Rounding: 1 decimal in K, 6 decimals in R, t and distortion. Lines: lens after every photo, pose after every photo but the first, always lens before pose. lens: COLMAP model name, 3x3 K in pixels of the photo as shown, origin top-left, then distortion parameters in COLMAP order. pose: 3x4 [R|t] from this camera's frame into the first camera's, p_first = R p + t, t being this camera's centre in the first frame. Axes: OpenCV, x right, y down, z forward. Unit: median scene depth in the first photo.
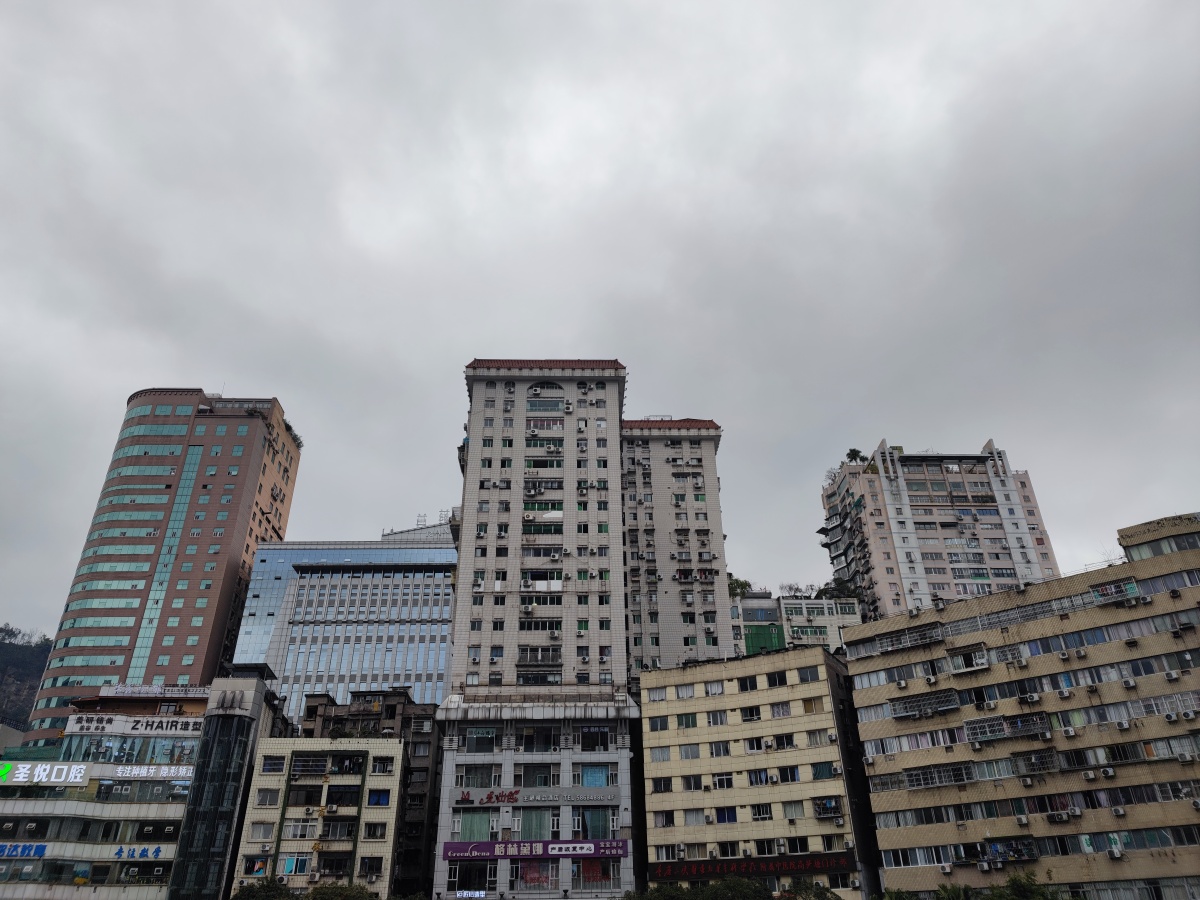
lens RADIAL K [[861.0, 0, 599.0], [0, 861.0, 446.4], [0, 0, 1]] dist [0.066632, -0.065534]
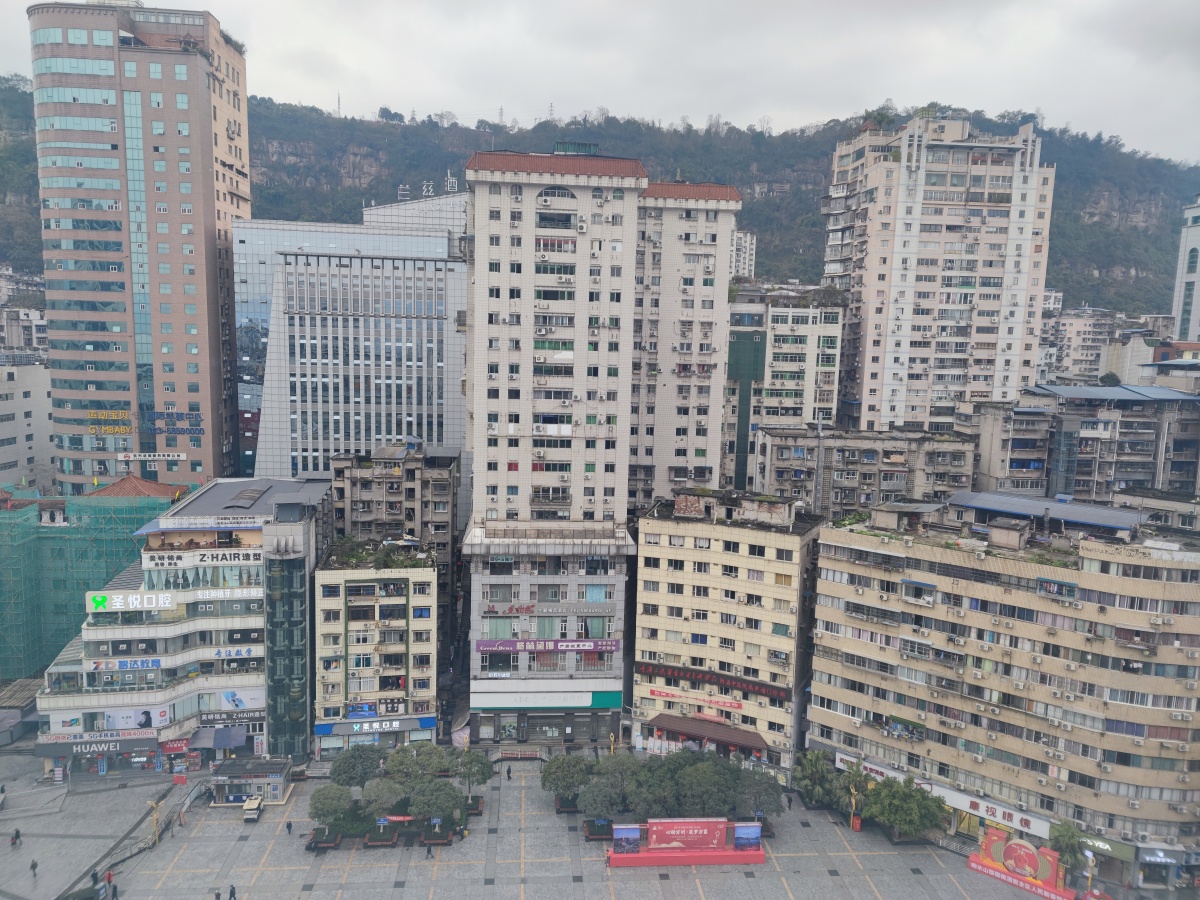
lens RADIAL K [[861.0, 0, 600.5], [0, 861.0, 452.3], [0, 0, 1]] dist [0.066632, -0.065534]
pose [[0.997490, 0.033285, 0.062495, -0.082092], [-0.064988, 0.780750, 0.621455, -0.539837], [-0.028107, -0.623956, 0.780954, 0.173545]]
